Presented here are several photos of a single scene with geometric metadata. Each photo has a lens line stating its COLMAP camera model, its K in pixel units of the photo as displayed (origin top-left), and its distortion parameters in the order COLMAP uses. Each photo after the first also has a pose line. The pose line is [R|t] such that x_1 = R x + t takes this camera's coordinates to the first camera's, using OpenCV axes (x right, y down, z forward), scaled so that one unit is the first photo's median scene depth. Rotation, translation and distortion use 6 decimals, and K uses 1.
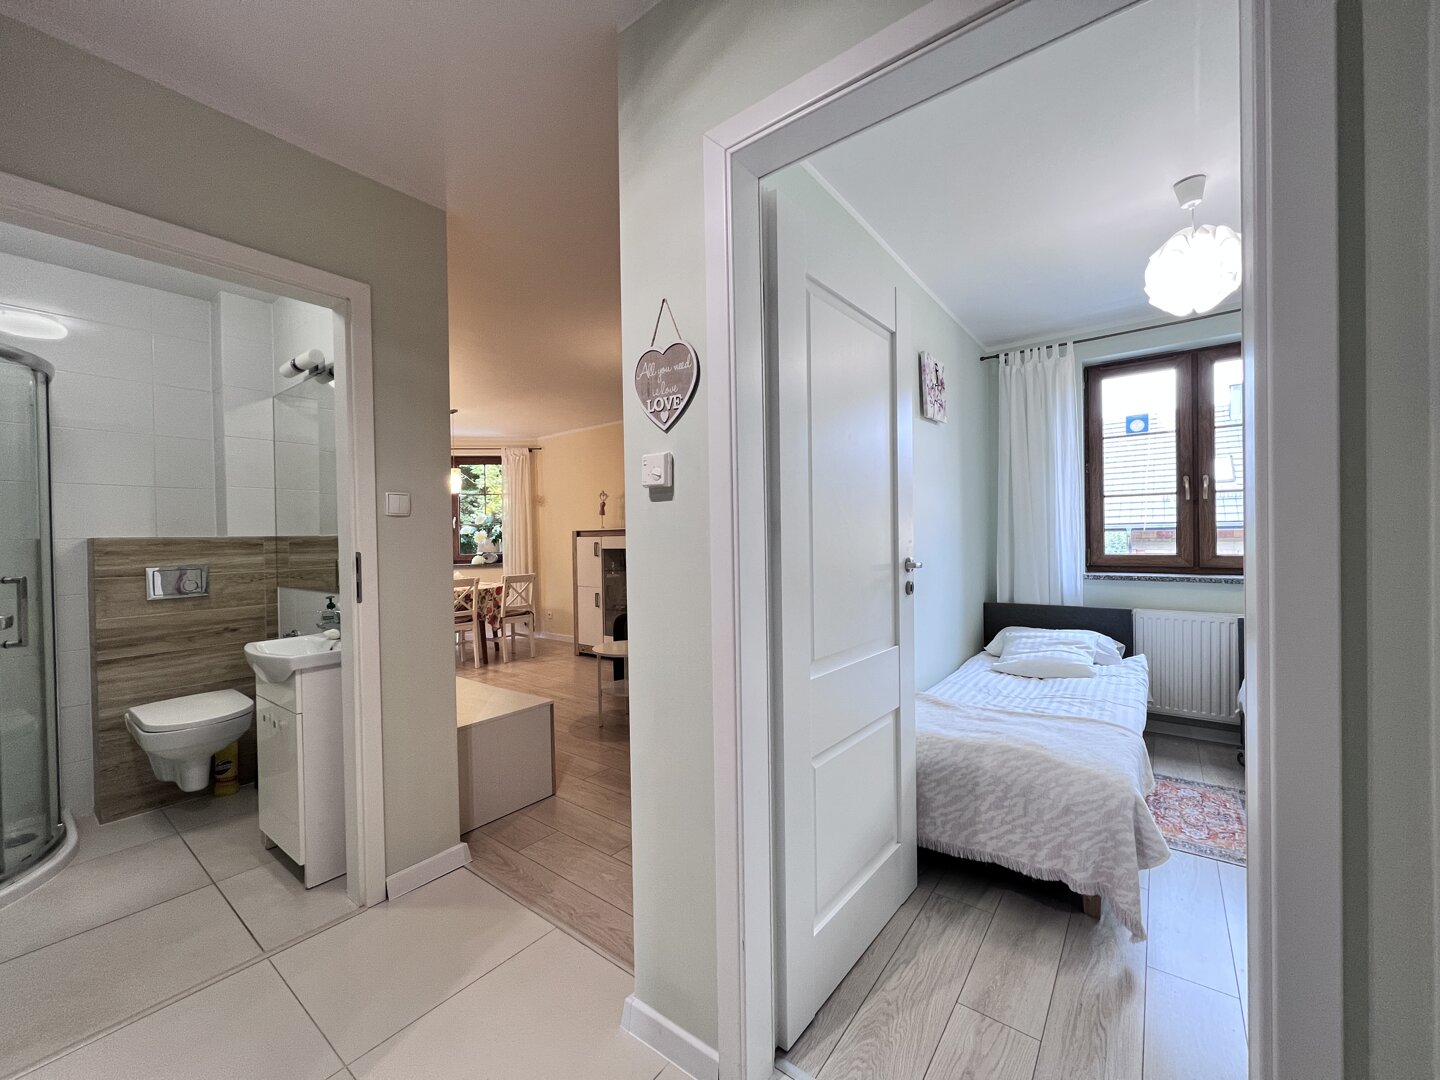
lens RADIAL K [[573.1, 0, 719.6], [0, 573.1, 541.5], [0, 0, 1]] dist [-0.001879, 0.000023]
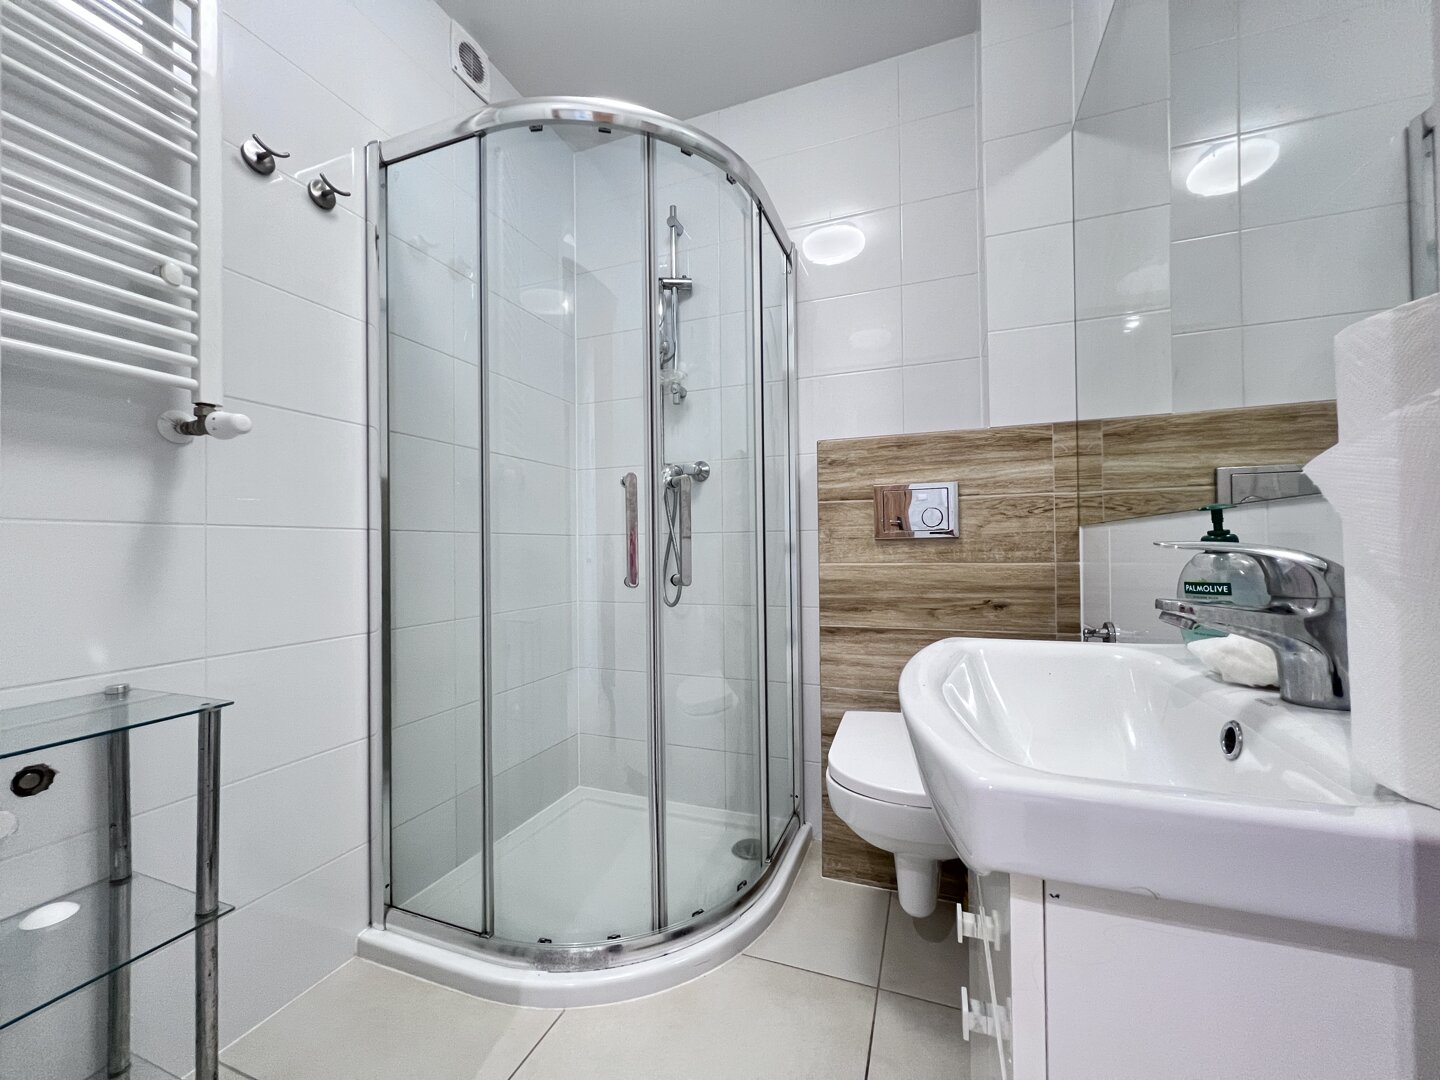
lens RADIAL K [[573.1, 0, 719.6], [0, 573.1, 541.5], [0, 0, 1]] dist [-0.001879, 0.000023]
pose [[0.288491, 0.004727, -0.957471, -0.611752], [-0.003432, 0.999986, 0.003903, 0.136469], [0.957477, 0.002160, 0.288503, 0.875101]]
